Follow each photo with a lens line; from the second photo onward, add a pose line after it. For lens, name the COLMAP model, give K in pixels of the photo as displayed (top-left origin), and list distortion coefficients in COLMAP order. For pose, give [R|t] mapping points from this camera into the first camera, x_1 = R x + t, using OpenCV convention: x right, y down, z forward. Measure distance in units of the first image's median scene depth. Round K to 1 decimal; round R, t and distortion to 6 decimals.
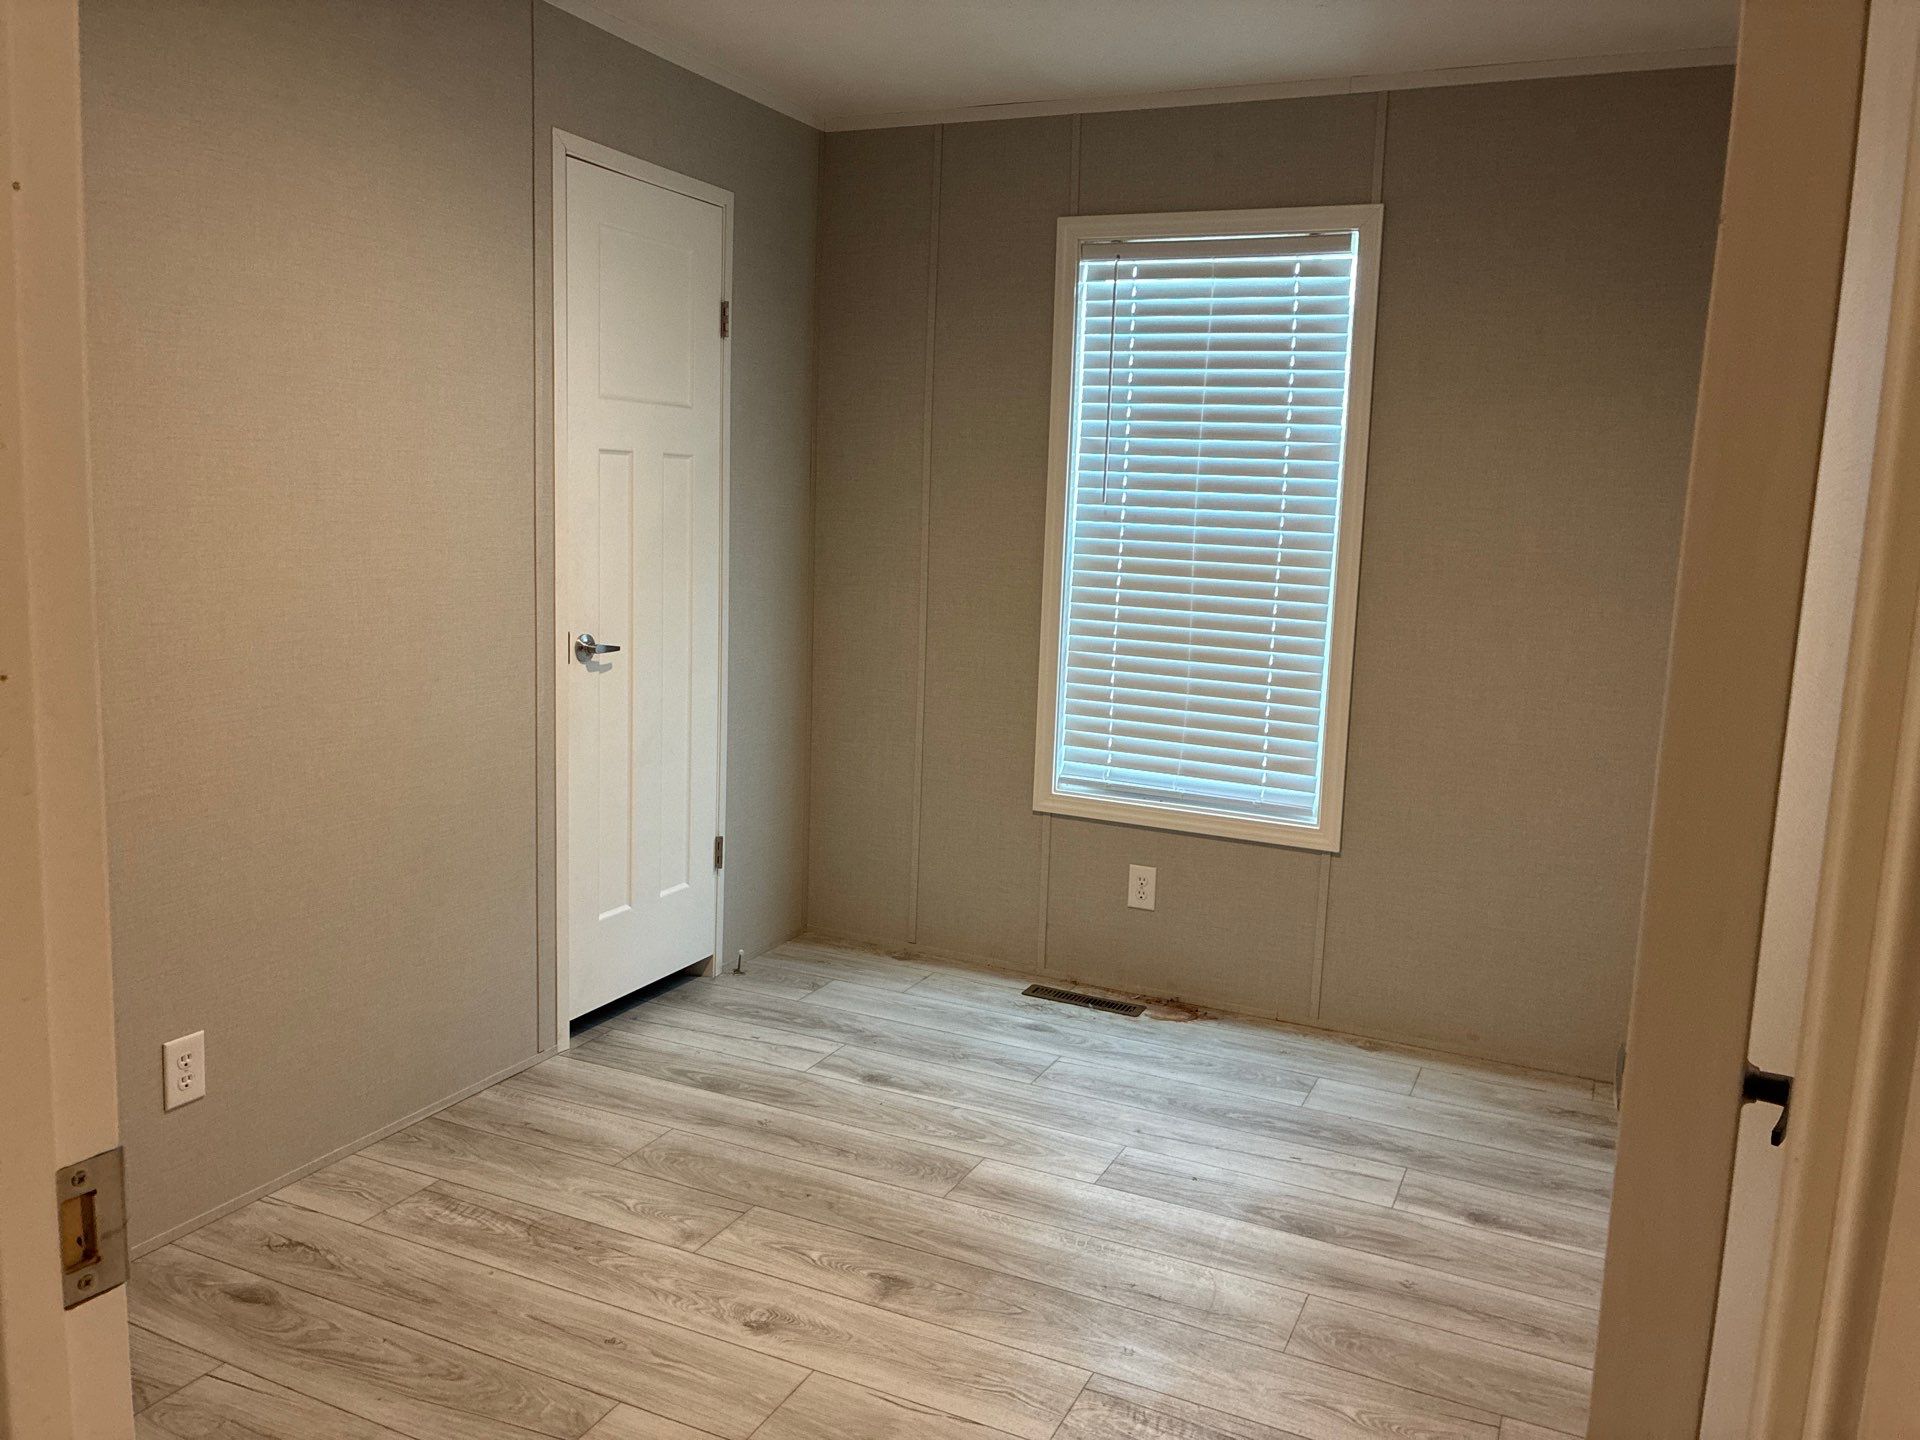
lens RADIAL K [[1446.0, 0, 1005.2], [0, 1446.0, 713.2], [0, 0, 1]] dist [0.075981, -0.105361]
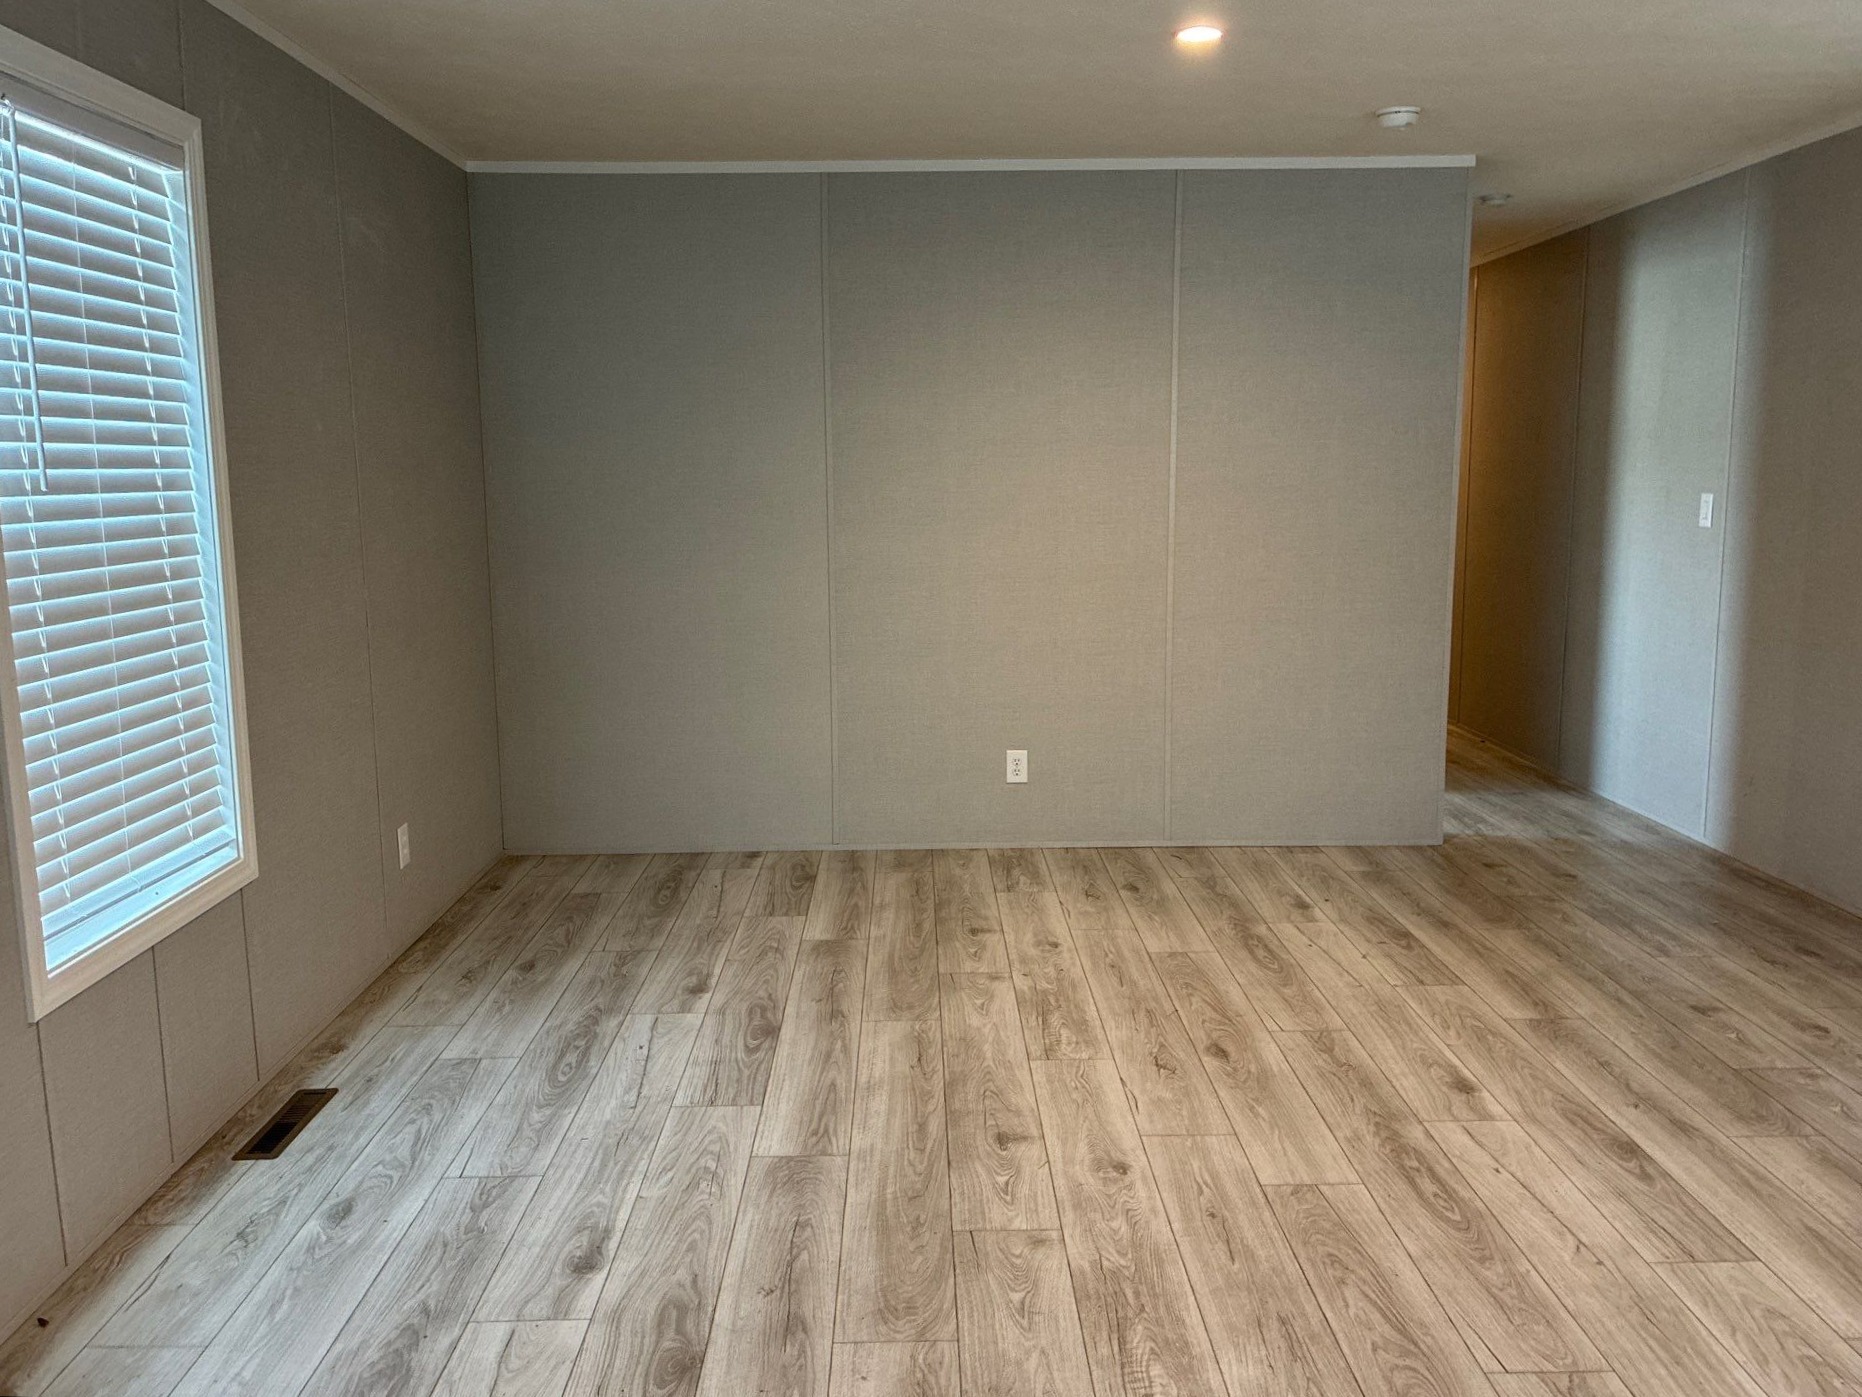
lens RADIAL K [[1424.3, 0, 931.0], [0, 1424.3, 698.5], [0, 0, 1]] dist [0.014149, -0.002107]
pose [[-0.405924, -0.184865, 0.895014, -0.963186], [0.128083, 0.958155, 0.255997, -0.241627], [-0.904887, 0.218552, -0.365260, 1.318139]]
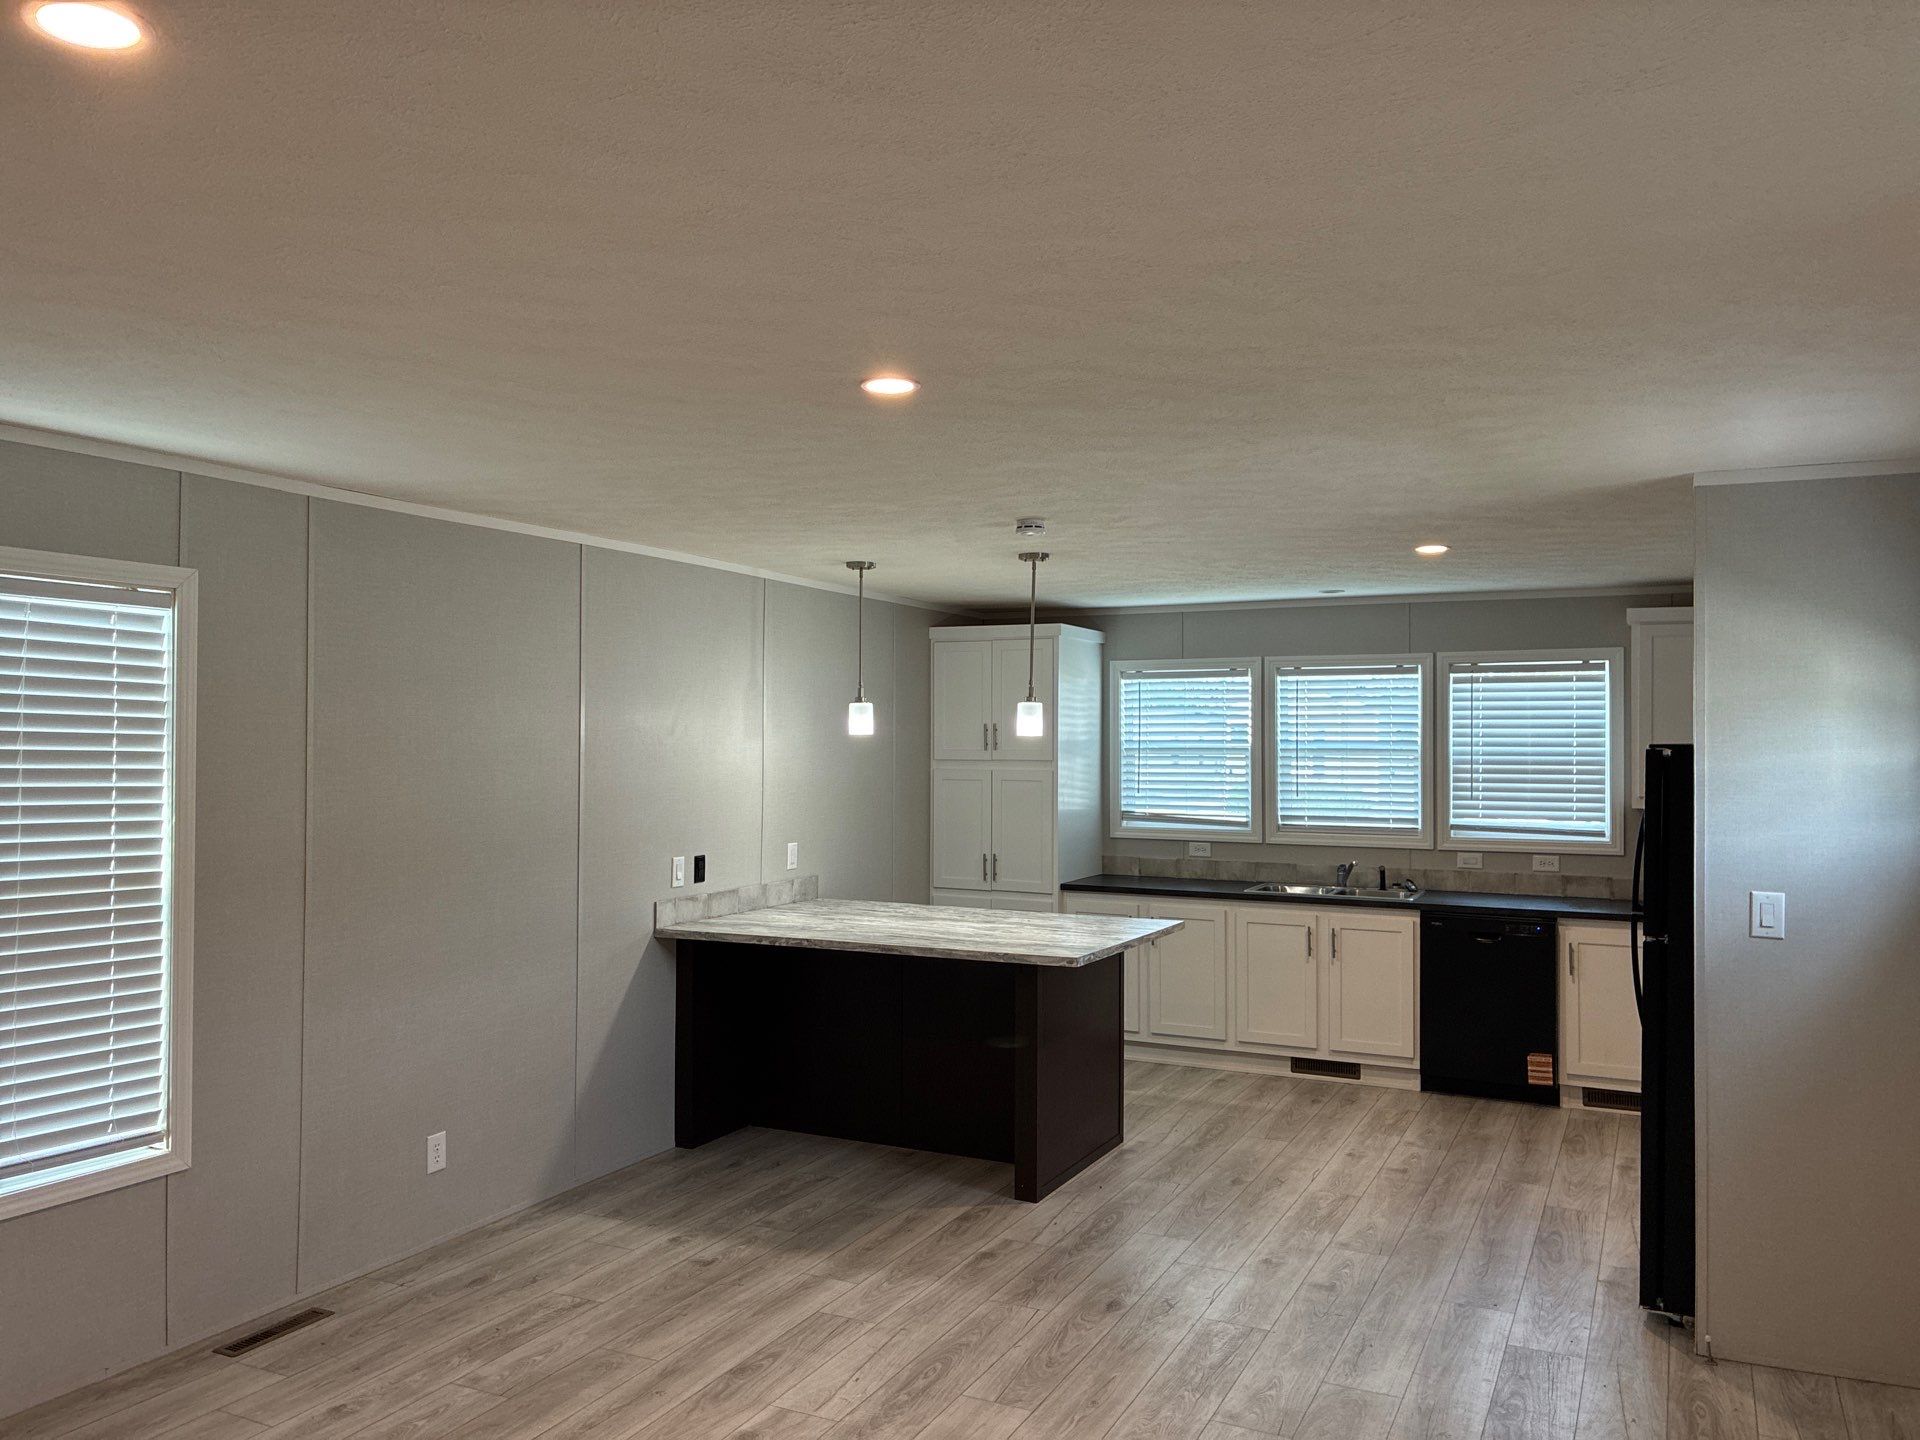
lens RADIAL K [[1458.3, 0, 949.5], [0, 1458.3, 713.8], [0, 0, 1]] dist [0.026242, -0.006556]
pose [[-0.052237, -0.068871, -0.996257, 1.623976], [-0.155280, 0.986045, -0.060023, -0.100036], [0.986488, 0.151563, -0.062202, 0.529402]]
